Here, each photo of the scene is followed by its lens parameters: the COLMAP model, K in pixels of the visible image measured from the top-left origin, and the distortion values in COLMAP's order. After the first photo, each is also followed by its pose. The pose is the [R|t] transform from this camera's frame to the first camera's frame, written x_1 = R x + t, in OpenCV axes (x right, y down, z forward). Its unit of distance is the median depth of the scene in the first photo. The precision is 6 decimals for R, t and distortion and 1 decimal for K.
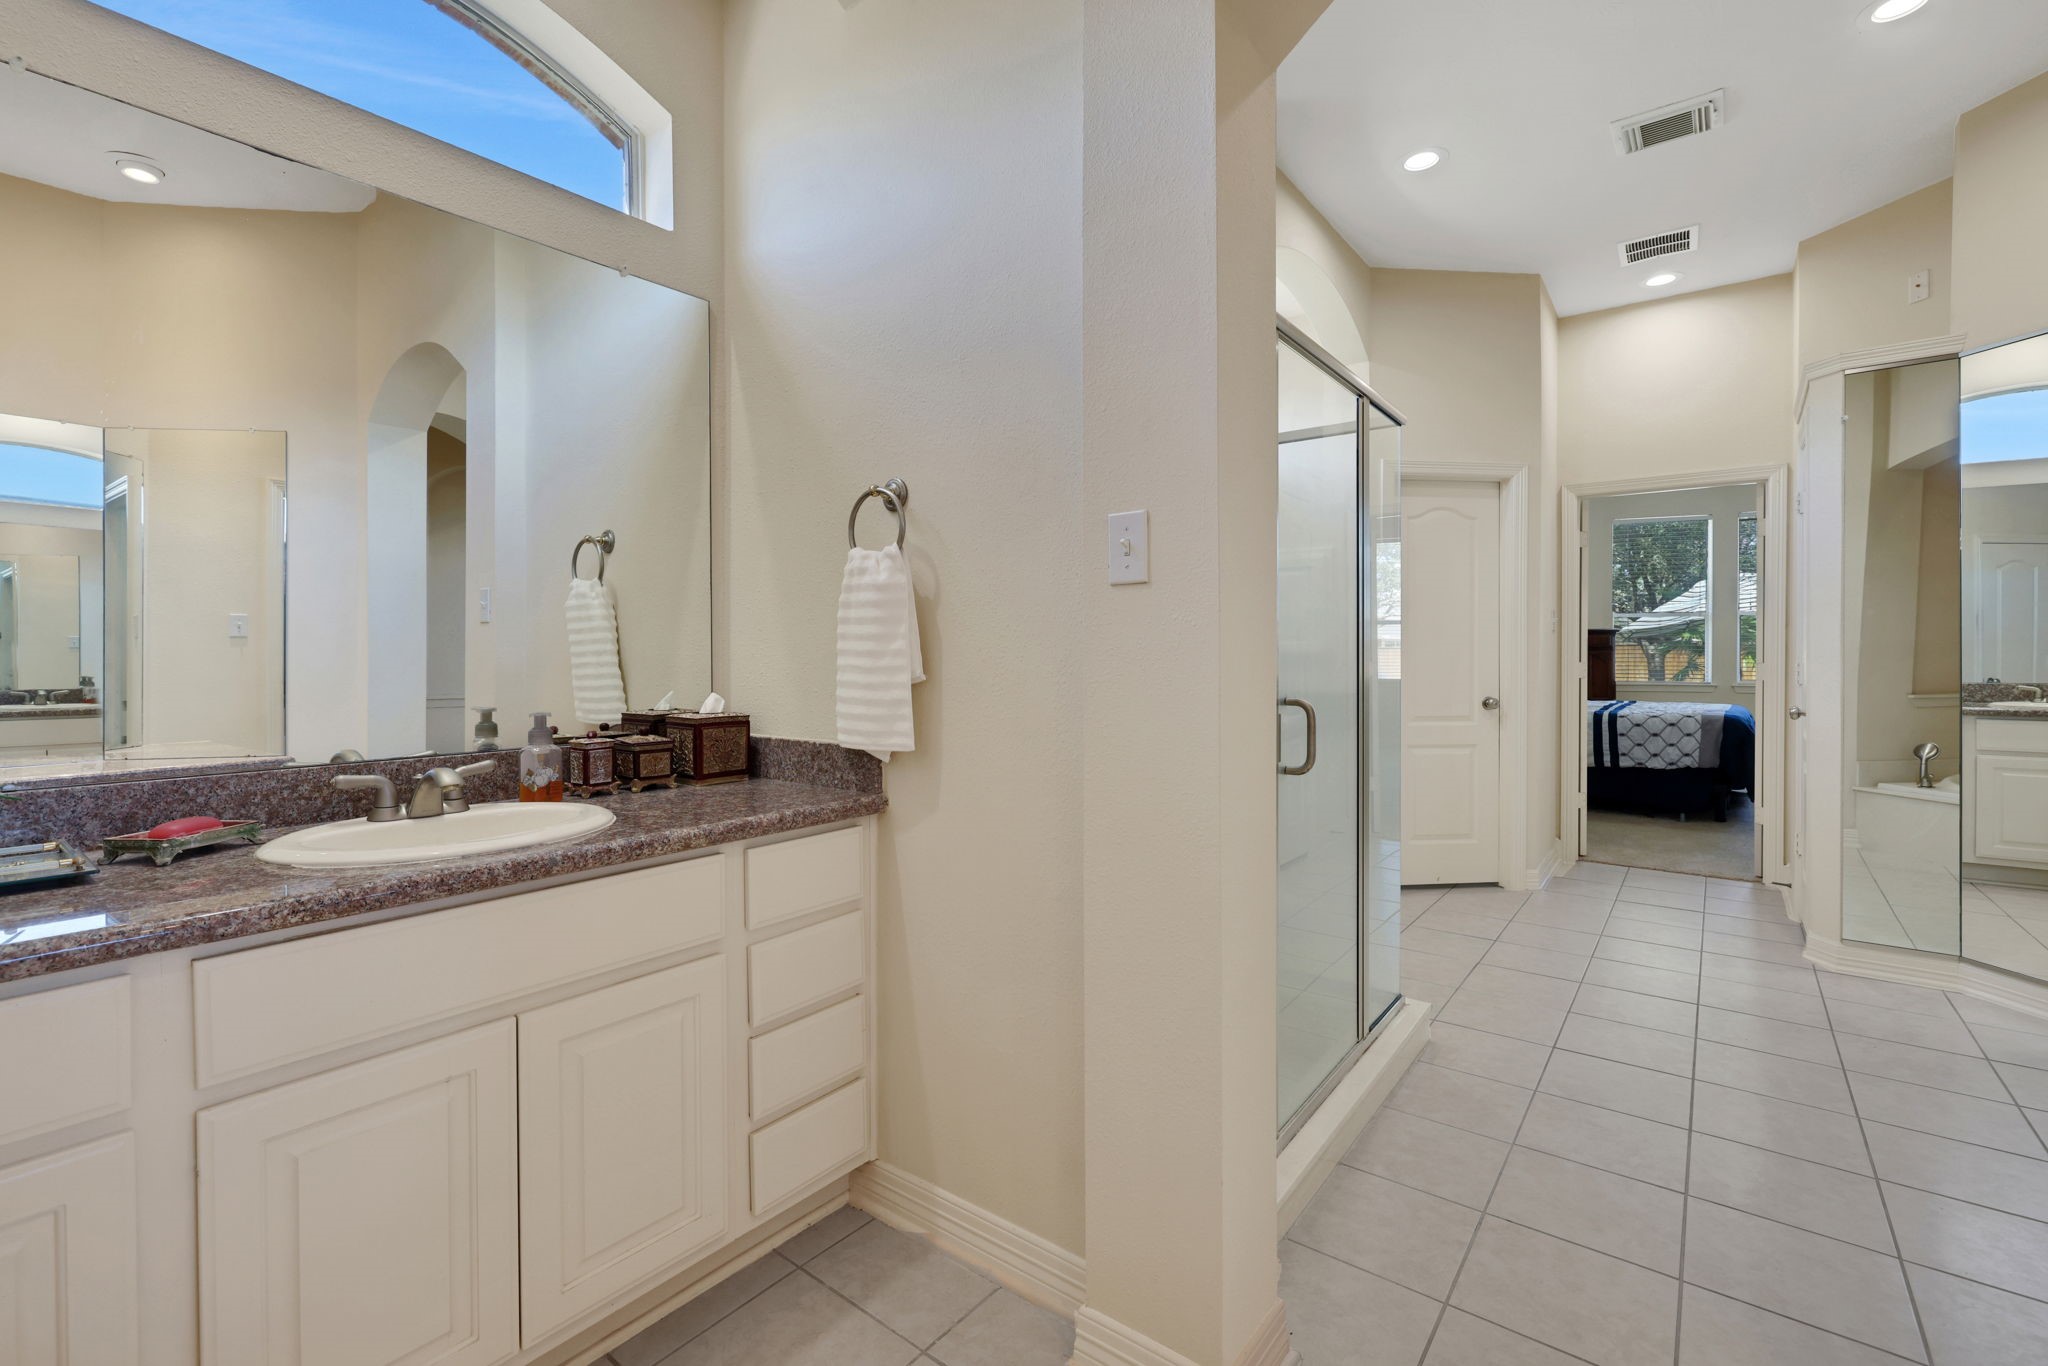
lens RADIAL K [[899.0, 0, 1018.9], [0, 899.0, 677.1], [0, 0, 1]] dist [-0.003682, -0.000308]
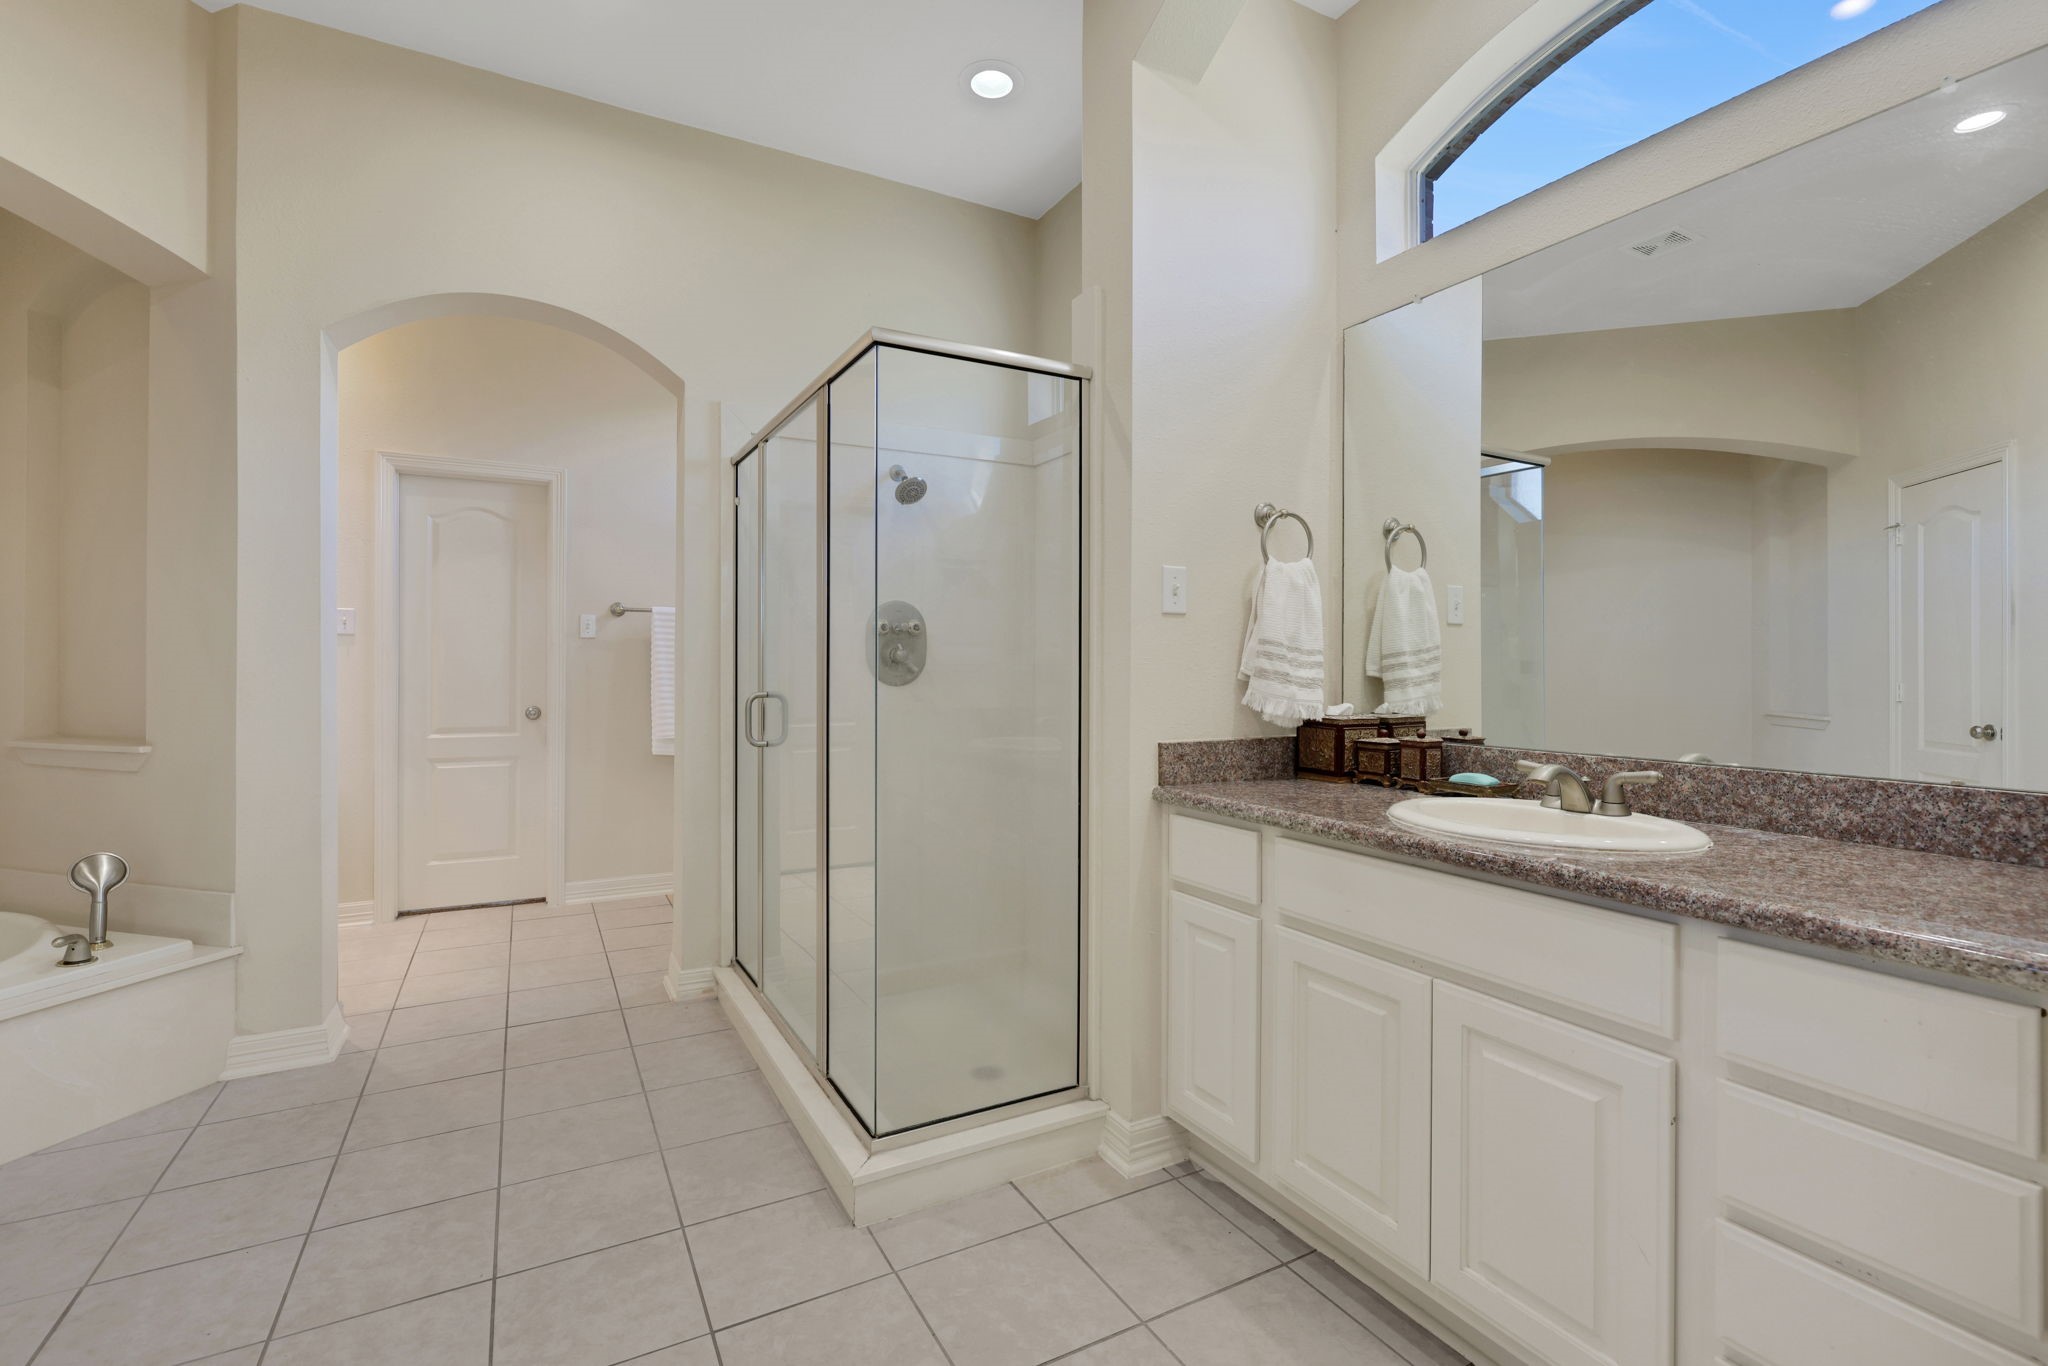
lens RADIAL K [[899.0, 0, 1019.0], [0, 899.0, 679.8], [0, 0, 1]] dist [-0.003682, -0.000308]
pose [[-0.403103, 0.003040, -0.915150, 1.176820], [-0.007172, 0.999953, 0.006481, -0.010148], [0.915127, 0.009176, -0.403062, 1.593012]]
